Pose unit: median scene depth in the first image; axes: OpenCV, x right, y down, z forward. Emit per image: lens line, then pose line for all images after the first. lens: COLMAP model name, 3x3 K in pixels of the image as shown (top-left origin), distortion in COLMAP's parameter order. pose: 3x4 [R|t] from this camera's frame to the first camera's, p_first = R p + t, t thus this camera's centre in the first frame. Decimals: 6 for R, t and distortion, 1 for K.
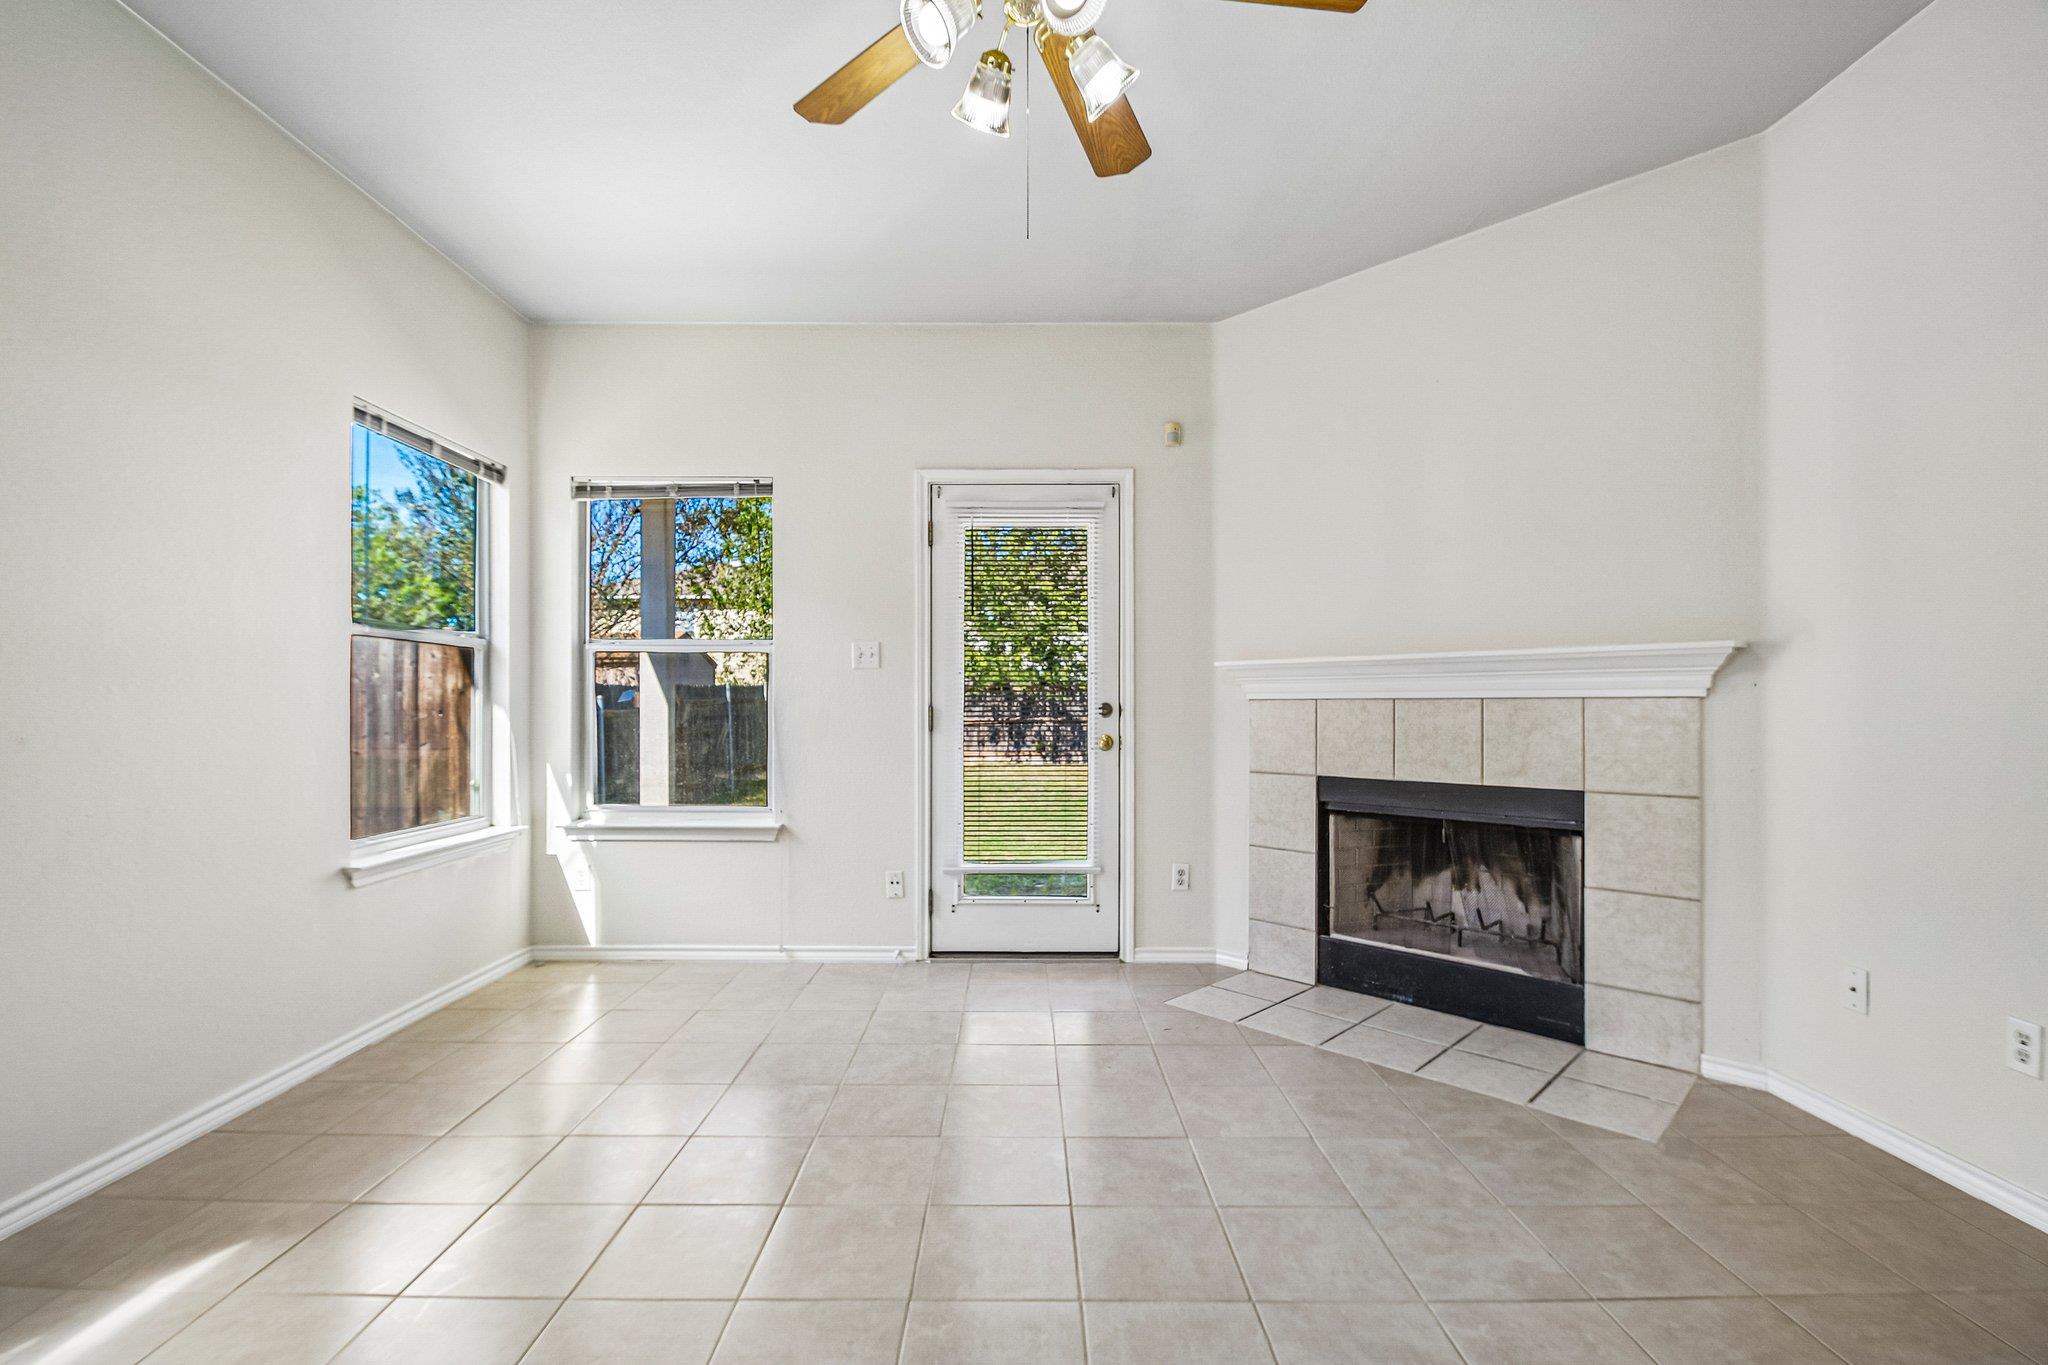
lens RADIAL K [[906.4, 0, 1014.1], [0, 906.4, 710.0], [0, 0, 1]] dist [-0.000603, -0.000014]
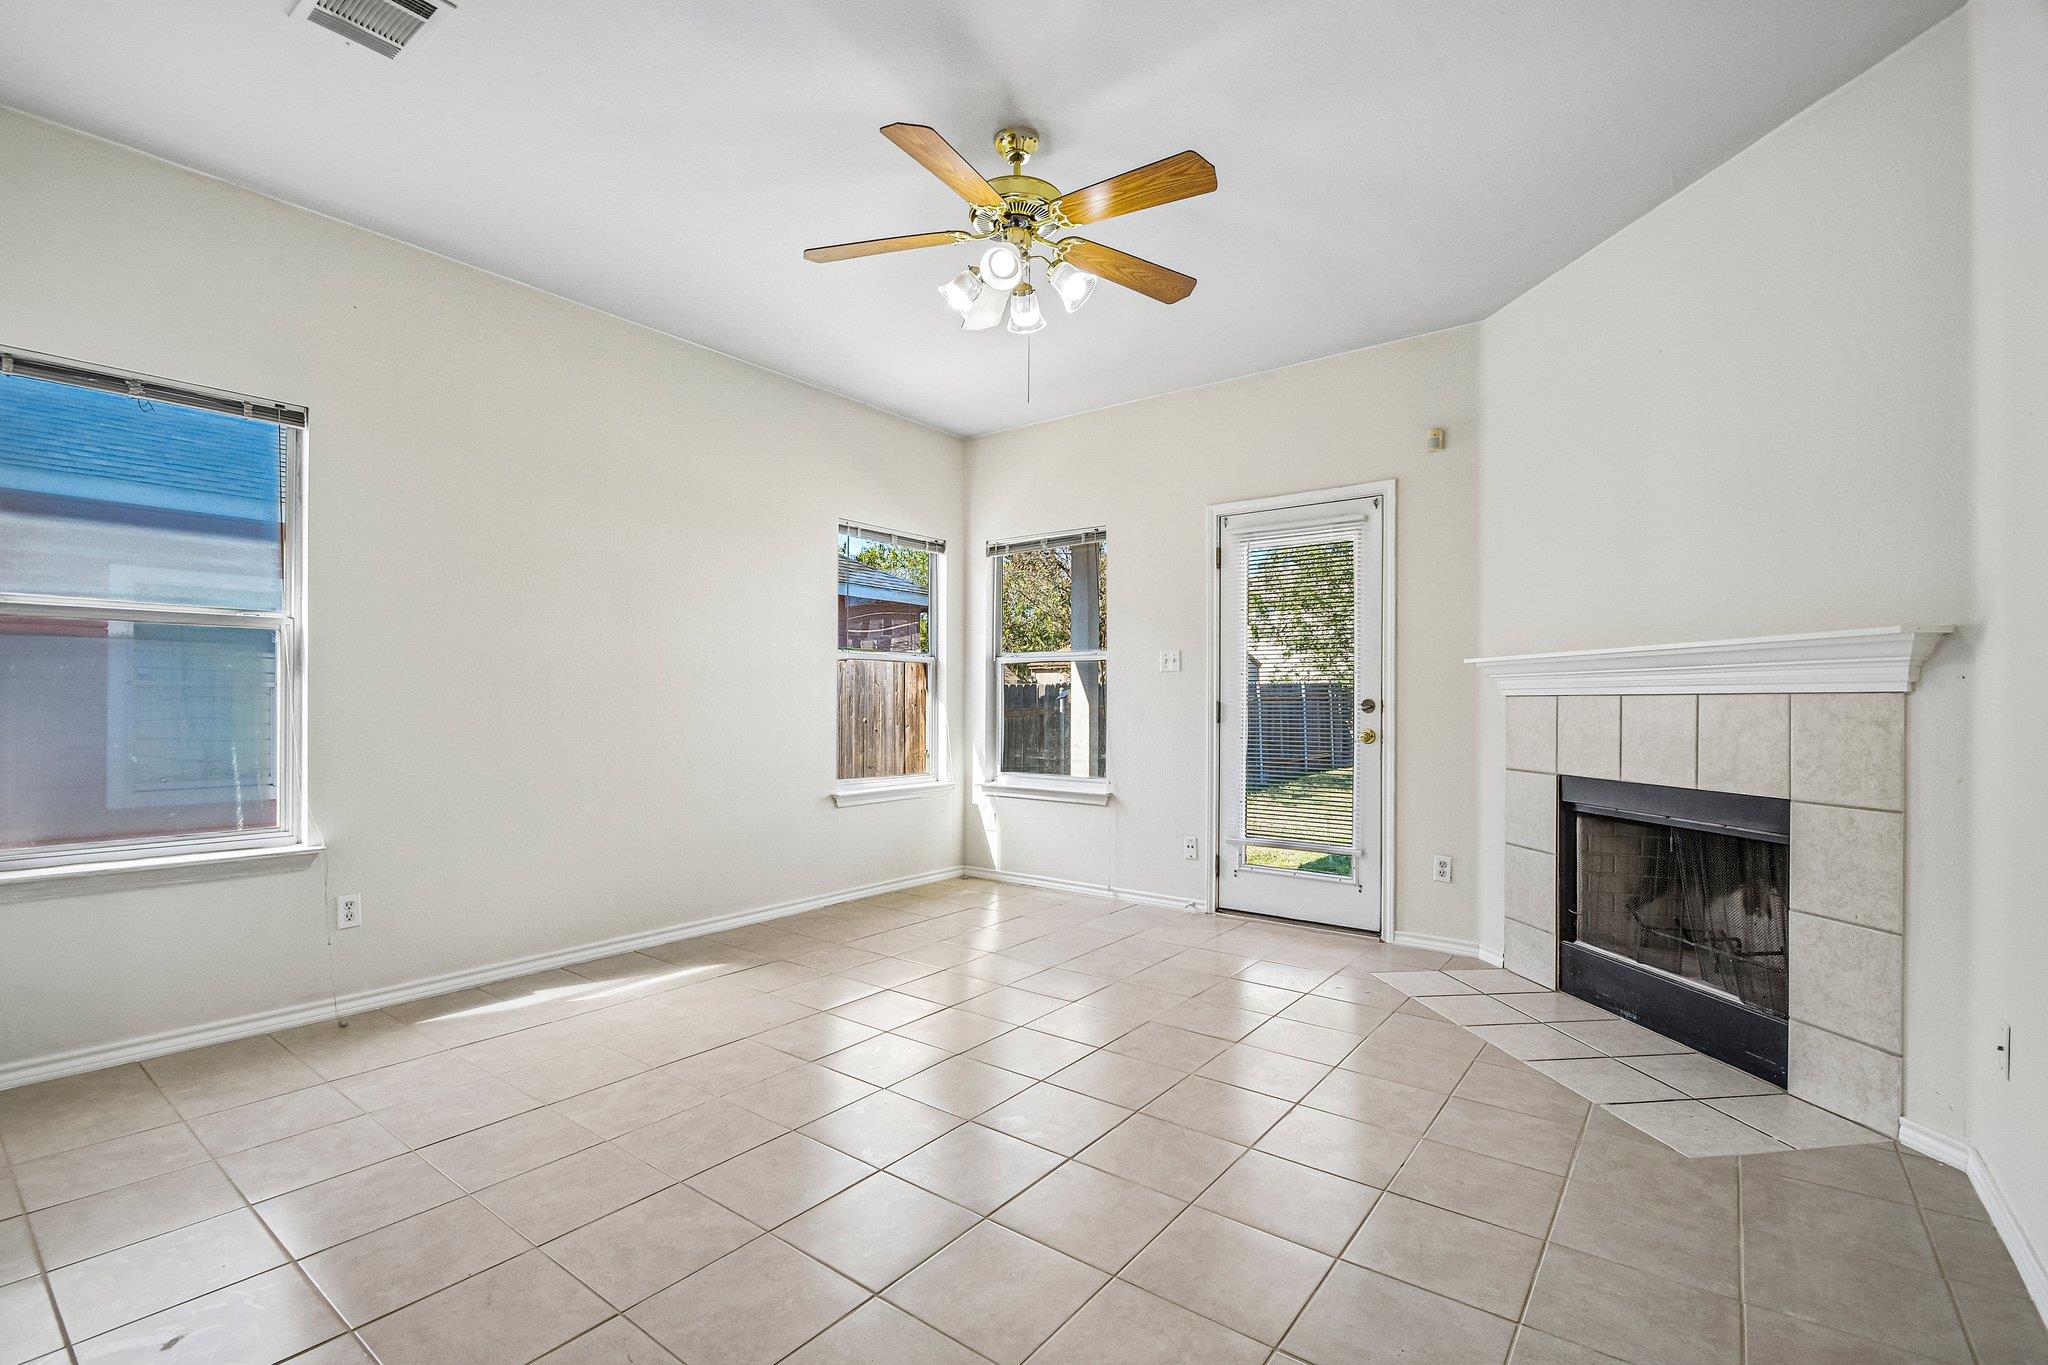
lens RADIAL K [[920.1, 0, 1019.6], [0, 920.1, 711.0], [0, 0, 1]] dist [0.000085, -0.000531]
pose [[0.793679, 0.008571, -0.608276, 0.458498], [-0.006748, 0.999963, 0.005286, 0.002936], [0.608299, -0.000091, 0.793708, -0.128033]]
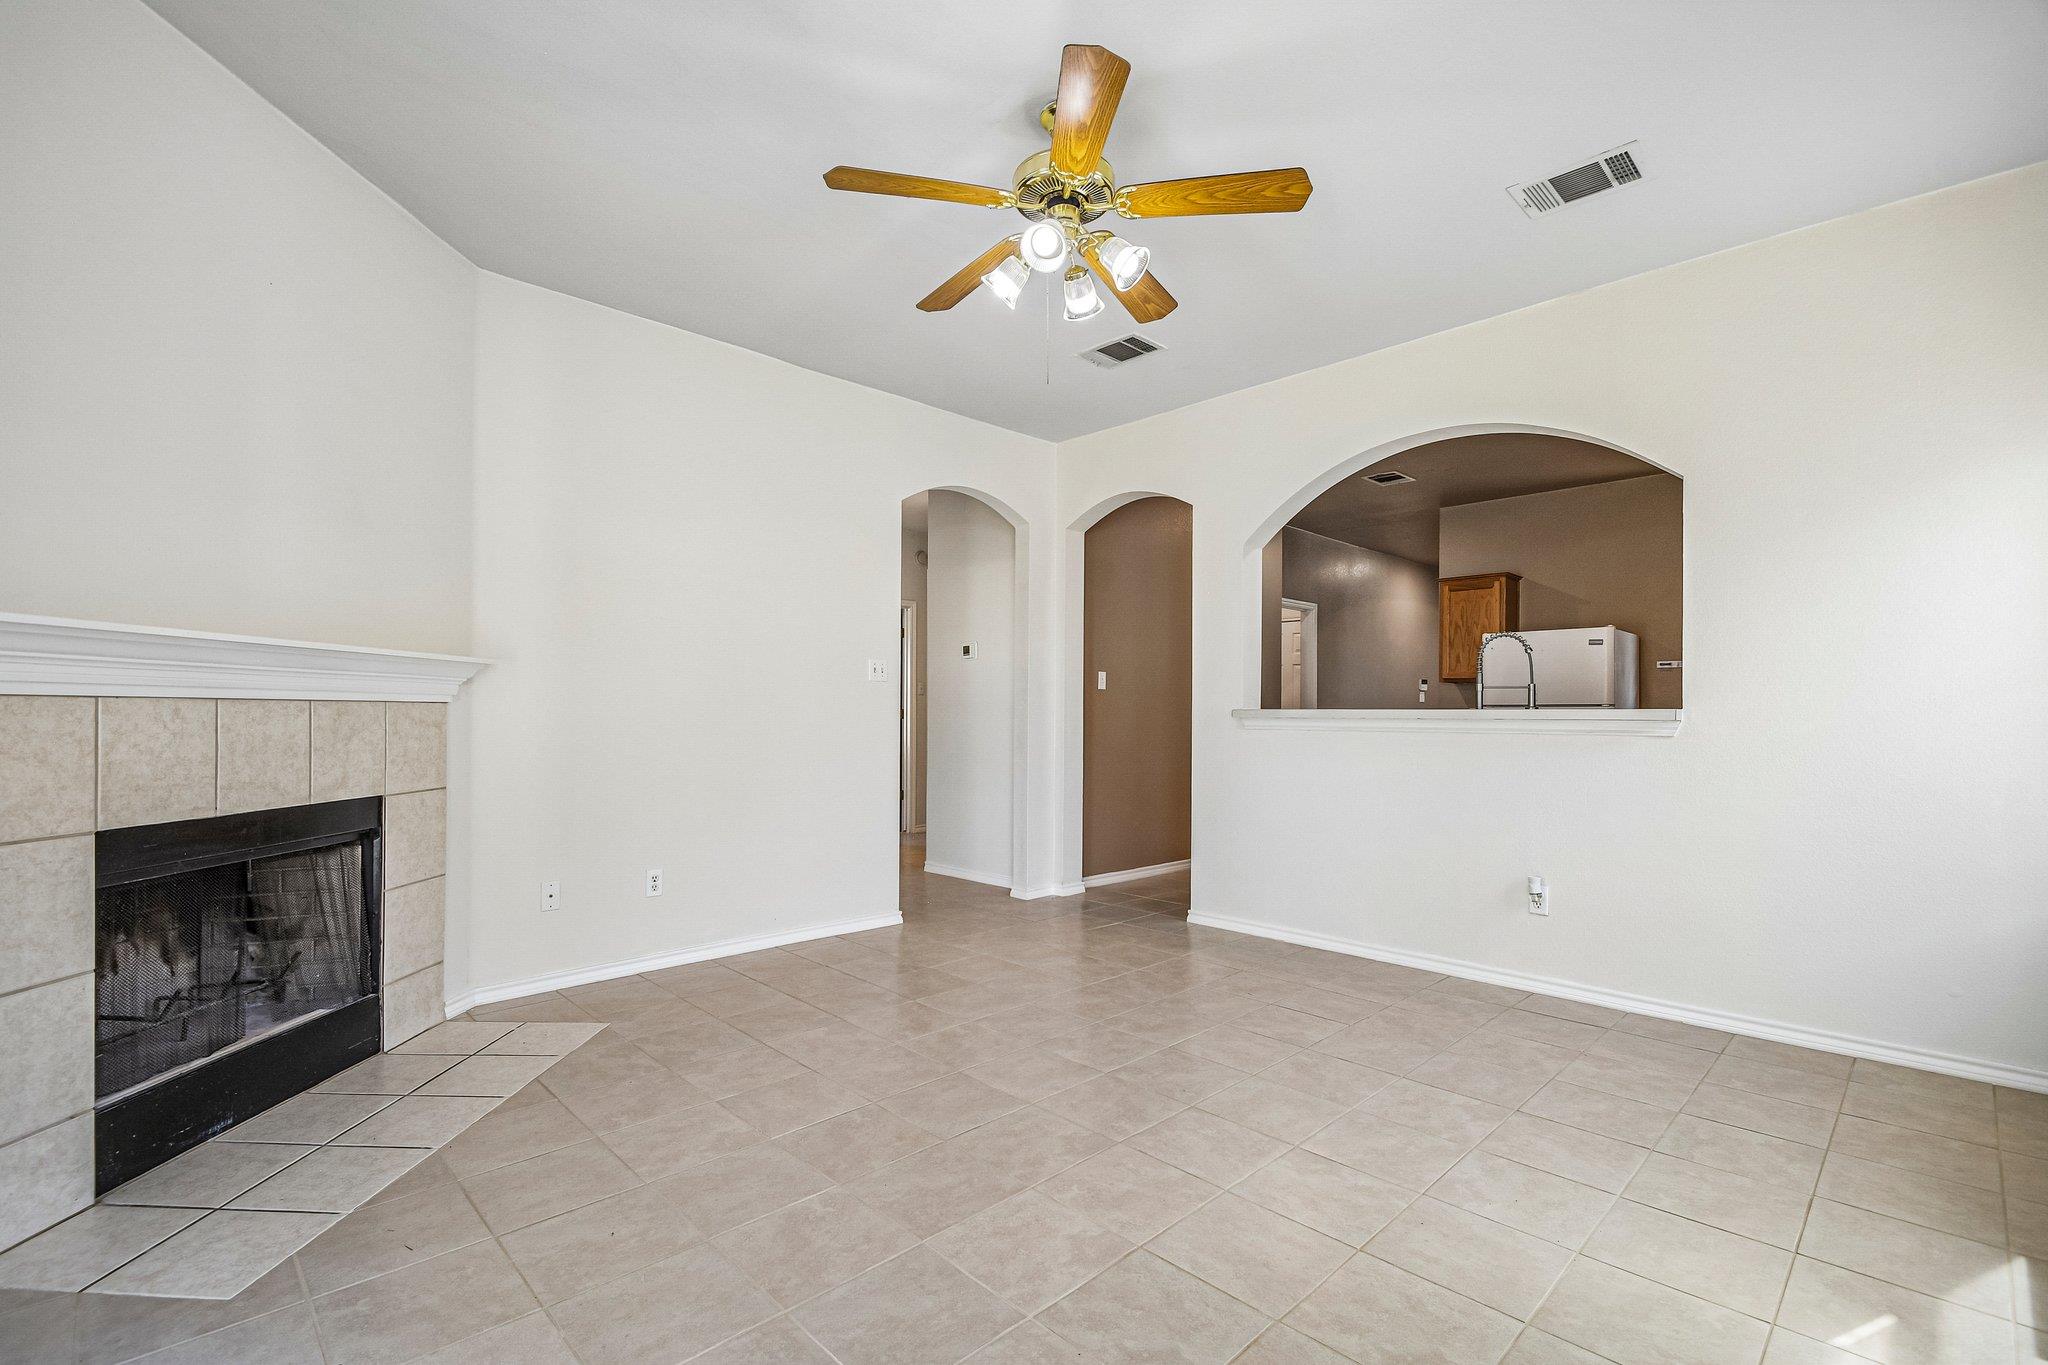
lens RADIAL K [[920.1, 0, 1019.6], [0, 920.1, 711.0], [0, 0, 1]] dist [0.000085, -0.000531]
pose [[-0.698166, -0.002125, 0.715933, -0.464171], [-0.002472, 0.999997, 0.000557, -0.004538], [-0.715932, -0.001381, -0.698169, 0.956658]]
